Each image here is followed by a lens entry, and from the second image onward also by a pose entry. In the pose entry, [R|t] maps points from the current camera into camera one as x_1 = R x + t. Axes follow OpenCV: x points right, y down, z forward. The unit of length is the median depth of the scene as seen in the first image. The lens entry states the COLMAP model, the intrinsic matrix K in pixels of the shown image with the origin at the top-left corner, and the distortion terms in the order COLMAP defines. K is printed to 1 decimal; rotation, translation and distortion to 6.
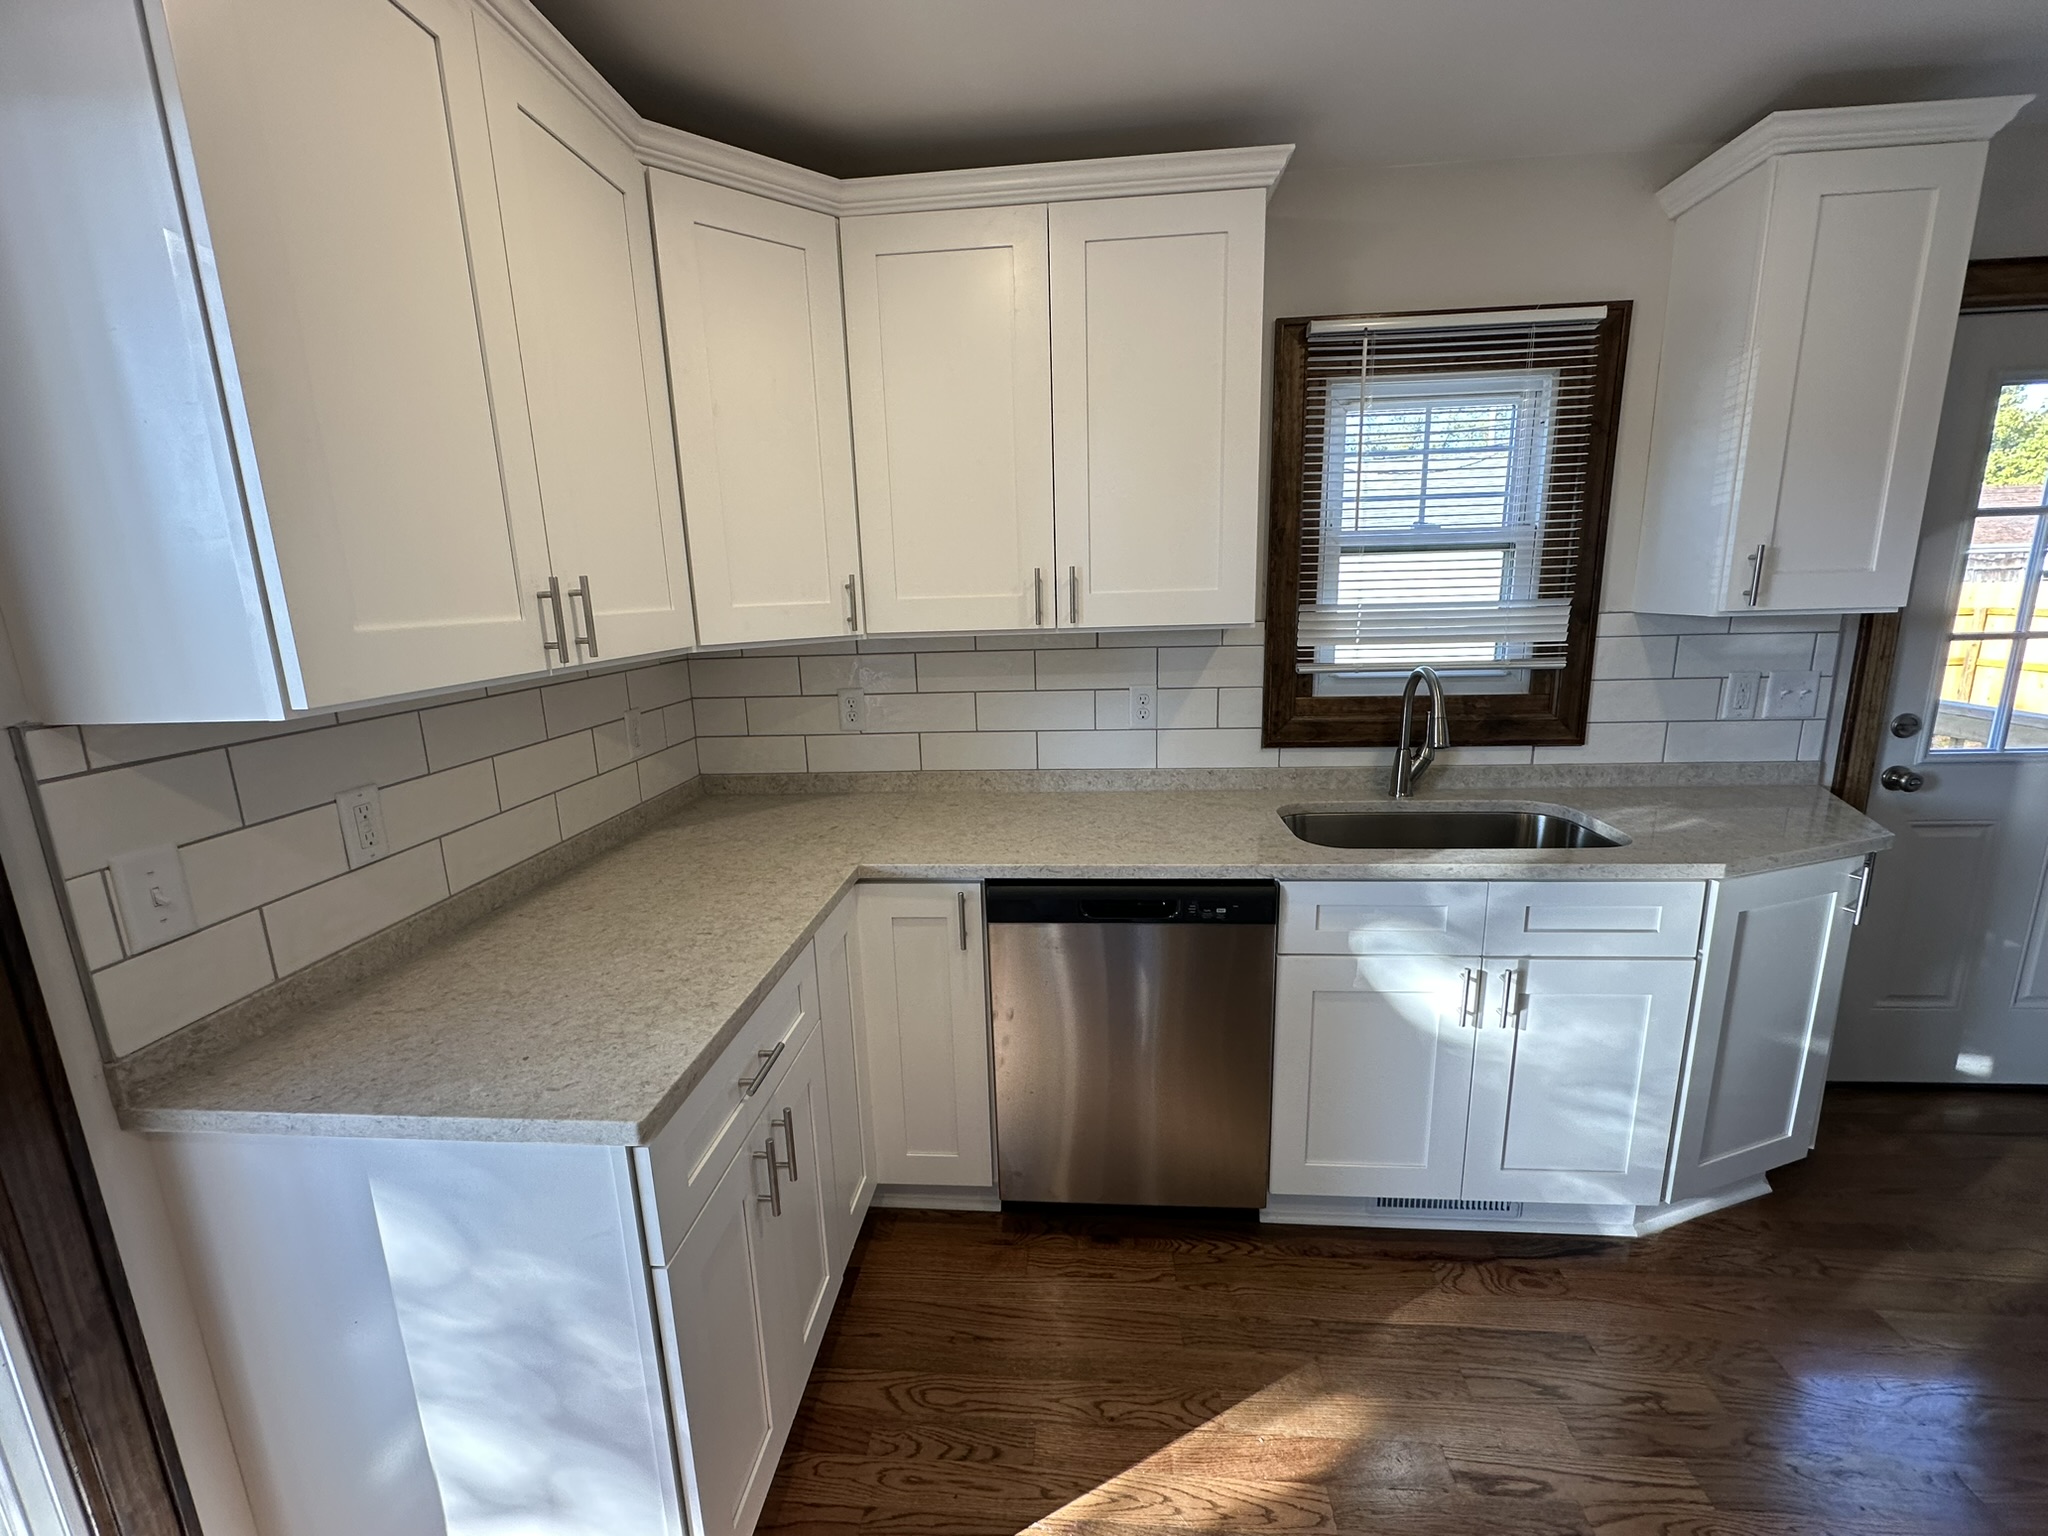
lens RADIAL K [[856.3, 0, 1022.3], [0, 856.3, 770.8], [0, 0, 1]] dist [-0.002152, -0.000813]
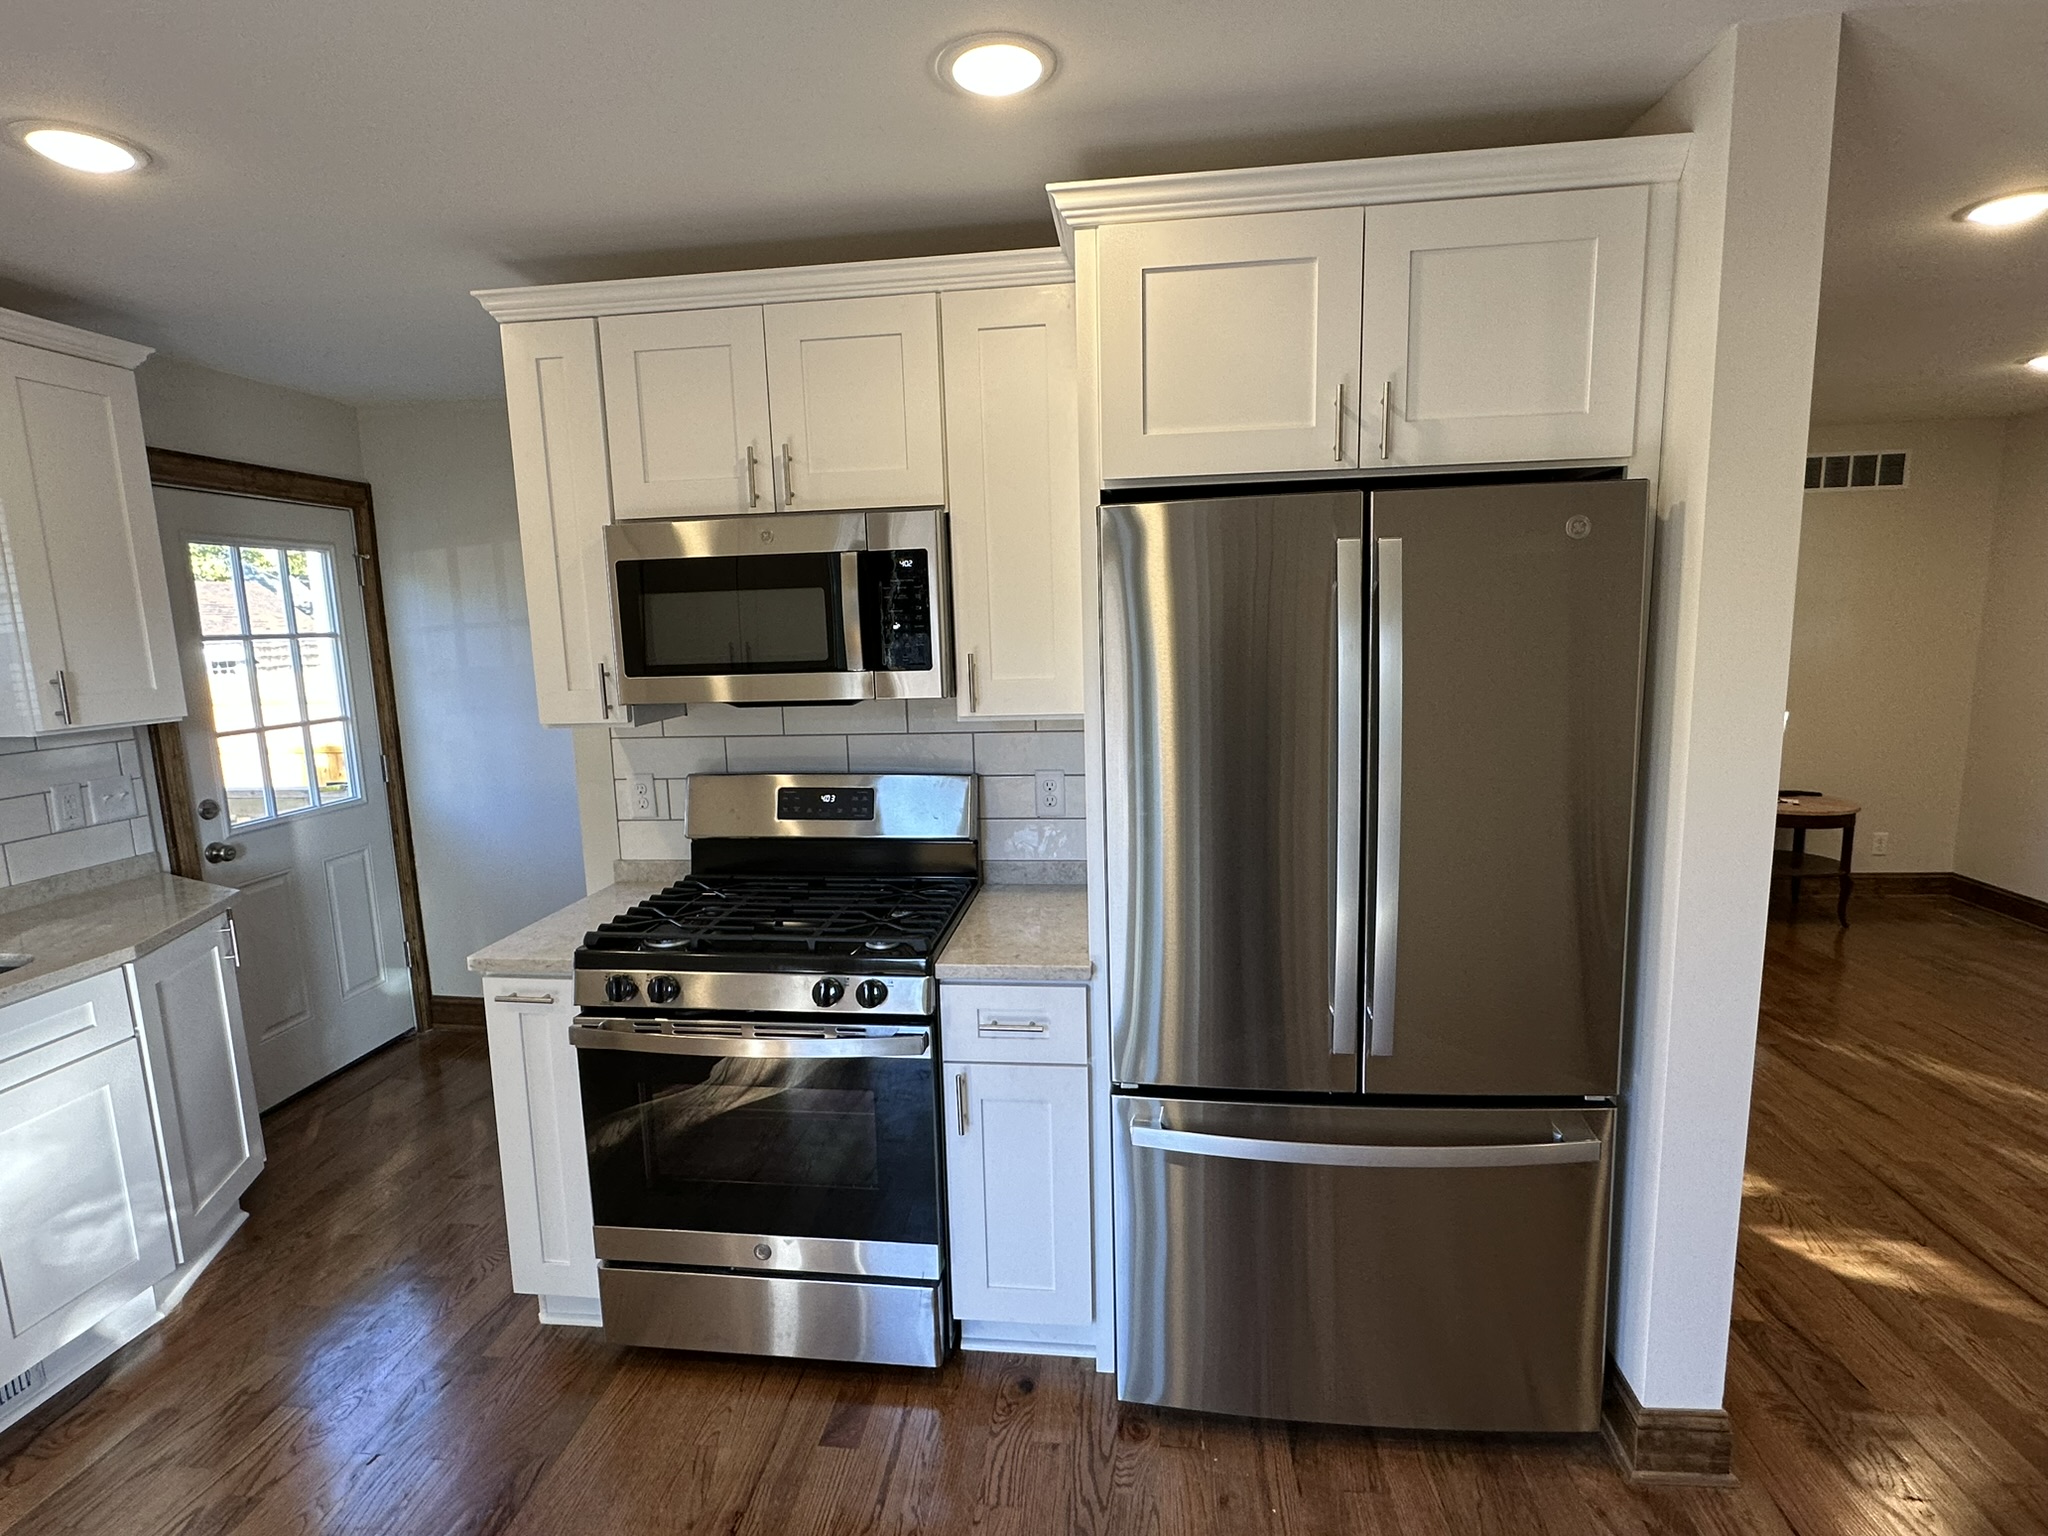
lens RADIAL K [[1016.4, 0, 1021.5], [0, 1016.4, 776.8], [0, 0, 1]] dist [-0.000595, -0.000892]
pose [[0.038648, -0.124583, 0.991456, -0.353353], [0.239067, 0.964536, 0.111881, 0.017426], [-0.970234, 0.232700, 0.067061, -0.232425]]
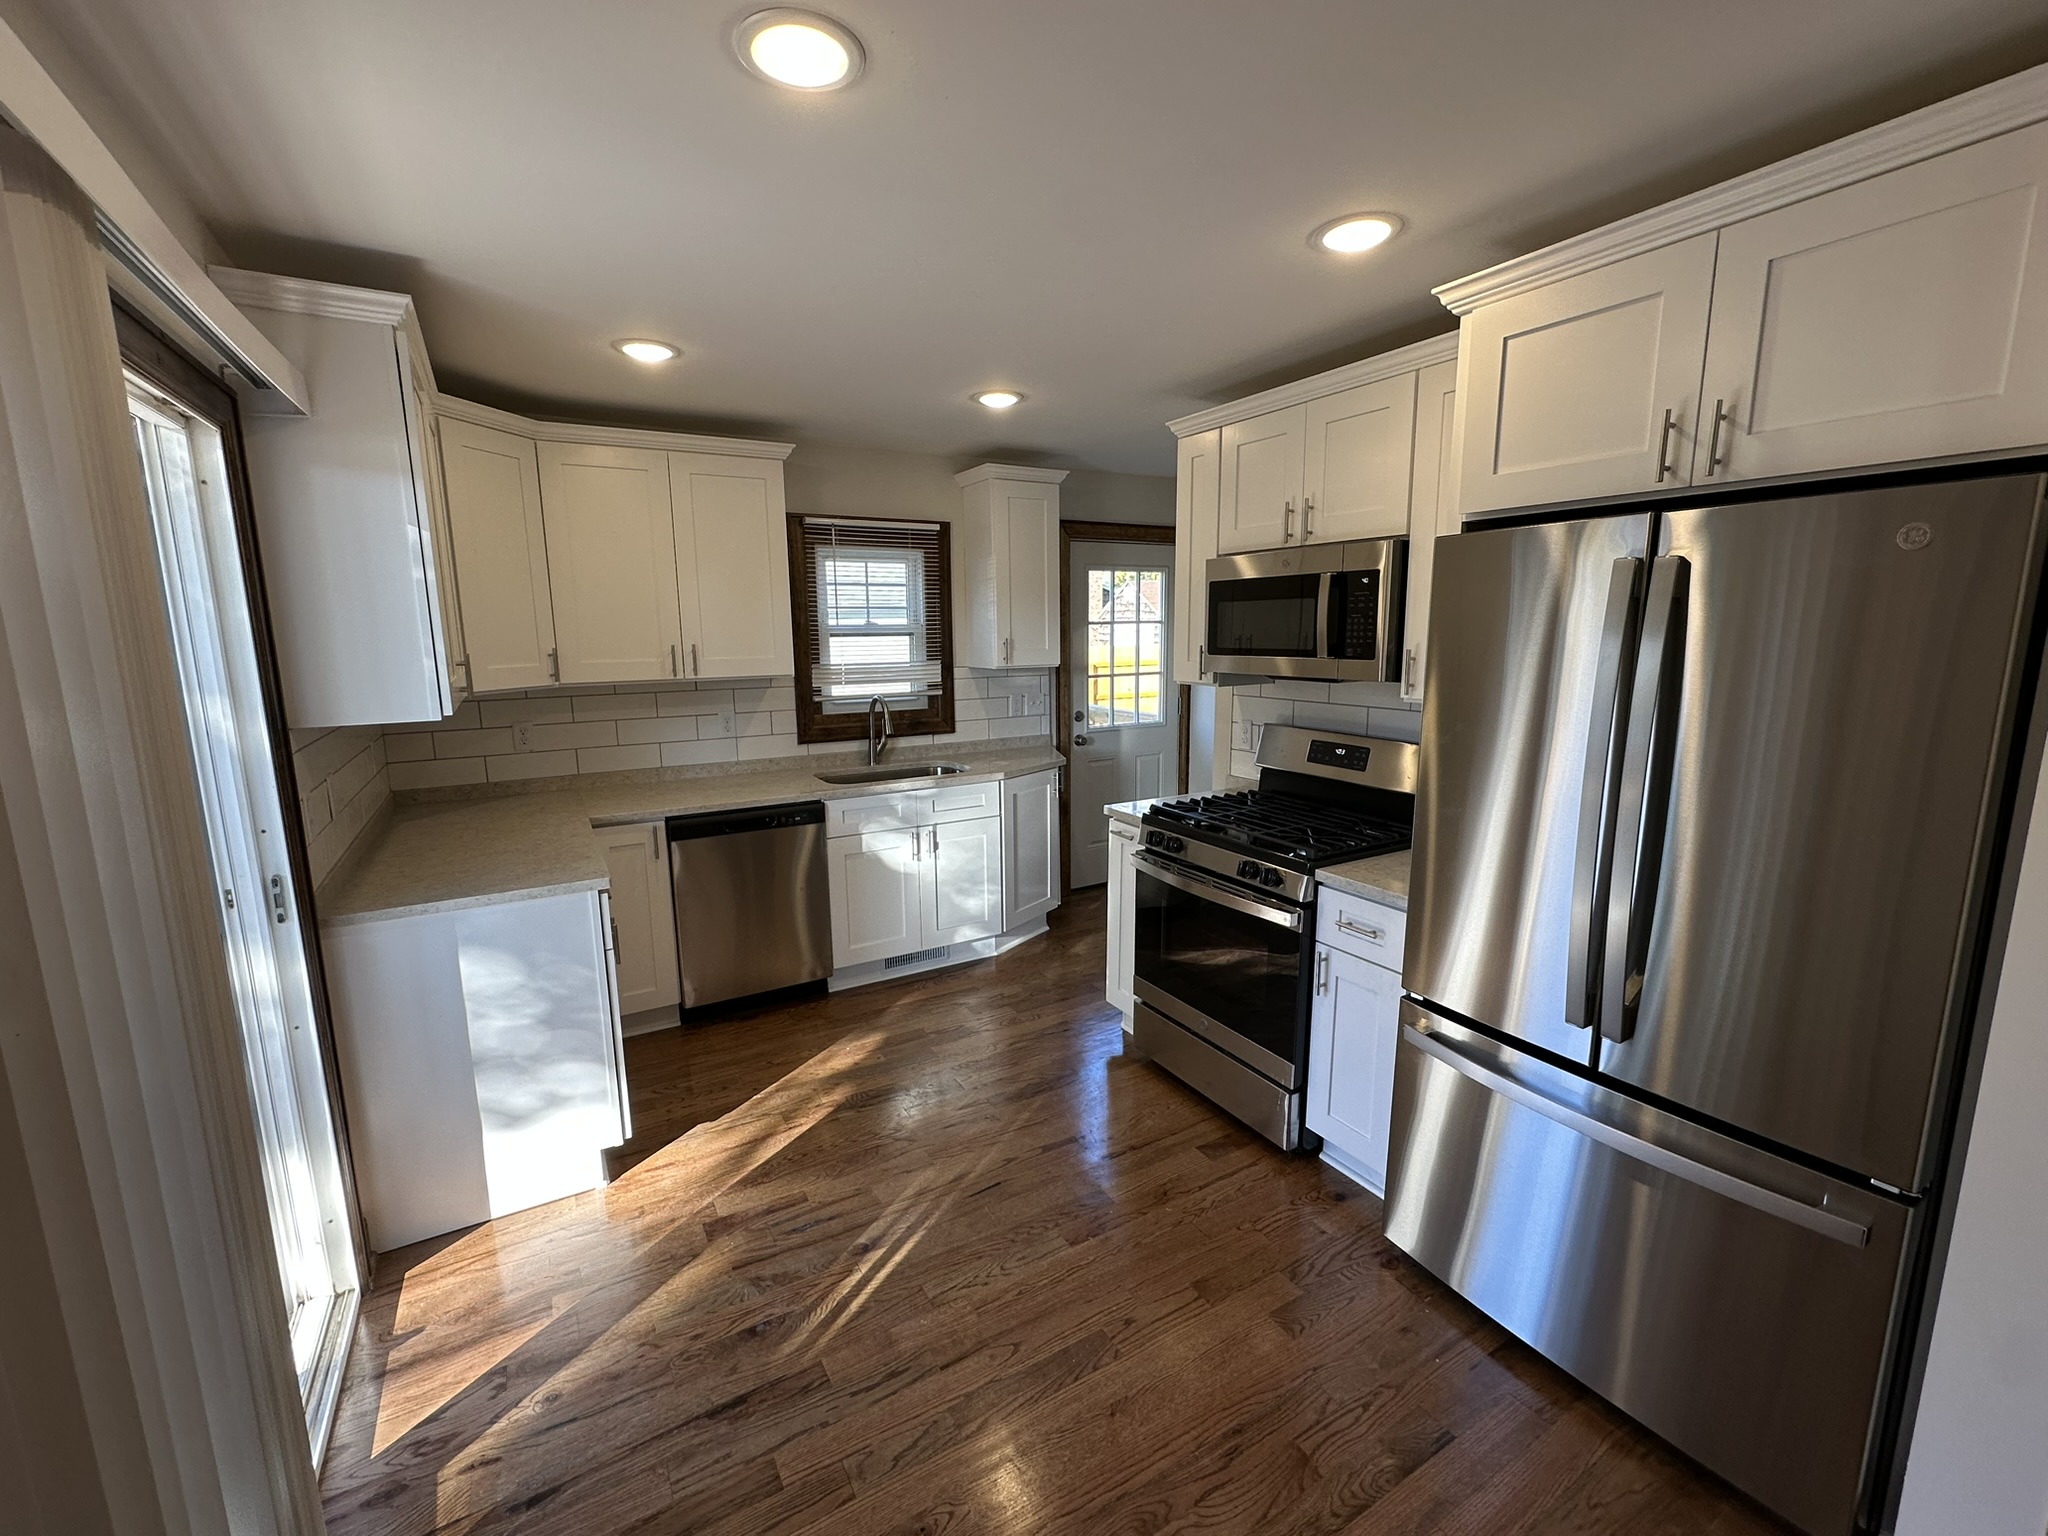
lens RADIAL K [[856.3, 0, 1022.3], [0, 856.3, 770.8], [0, 0, 1]] dist [-0.002152, -0.000813]
pose [[0.819417, -0.075851, 0.568157, -0.379890], [0.108529, 0.993807, -0.023849, 0.130408], [-0.562830, 0.081204, 0.822574, -0.770583]]
